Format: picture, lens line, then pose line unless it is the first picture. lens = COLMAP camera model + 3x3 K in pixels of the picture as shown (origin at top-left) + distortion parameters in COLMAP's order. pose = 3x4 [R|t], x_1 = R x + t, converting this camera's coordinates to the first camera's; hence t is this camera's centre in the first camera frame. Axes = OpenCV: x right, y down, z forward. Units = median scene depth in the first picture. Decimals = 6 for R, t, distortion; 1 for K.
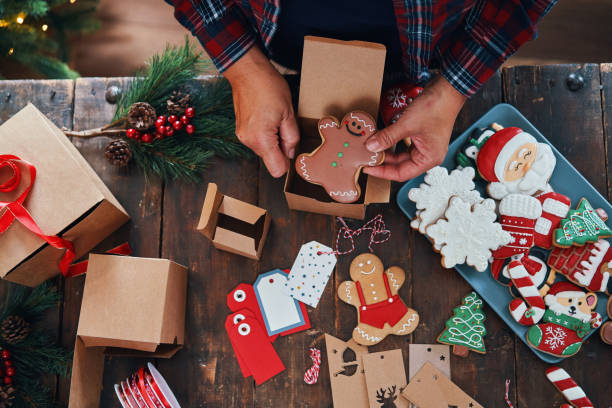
lens RADIAL K [[970.1, 0, 305.2], [0, 970.1, 197.8], [0, 0, 1]] dist [0.063134, 0.000000]
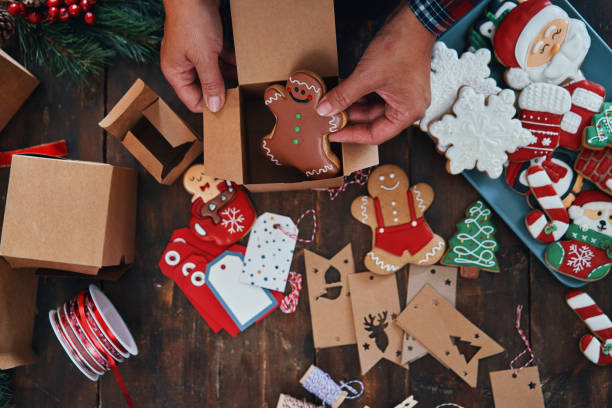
lens RADIAL K [[970.1, 0, 305.9], [0, 970.1, 206.8], [0, 0, 1]] dist [0.063134, 0.000000]
pose [[0.999835, 0.006880, 0.016816, 0.007854], [-0.009362, 0.988286, 0.152327, -0.023997], [-0.015571, -0.152459, 0.988187, 0.183116]]
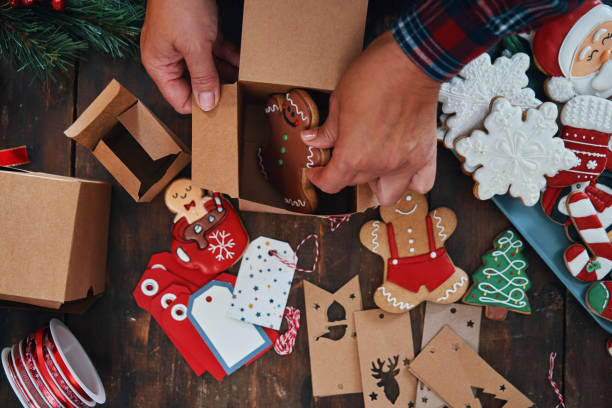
lens RADIAL K [[970.1, 0, 305.7], [0, 970.1, 203.4], [0, 0, 1]] dist [0.063134, 0.000000]
pose [[0.998955, 0.032527, 0.032104, -0.003121], [-0.037529, 0.984721, 0.170049, -0.038971], [-0.026083, -0.171076, 0.984913, 0.308885]]
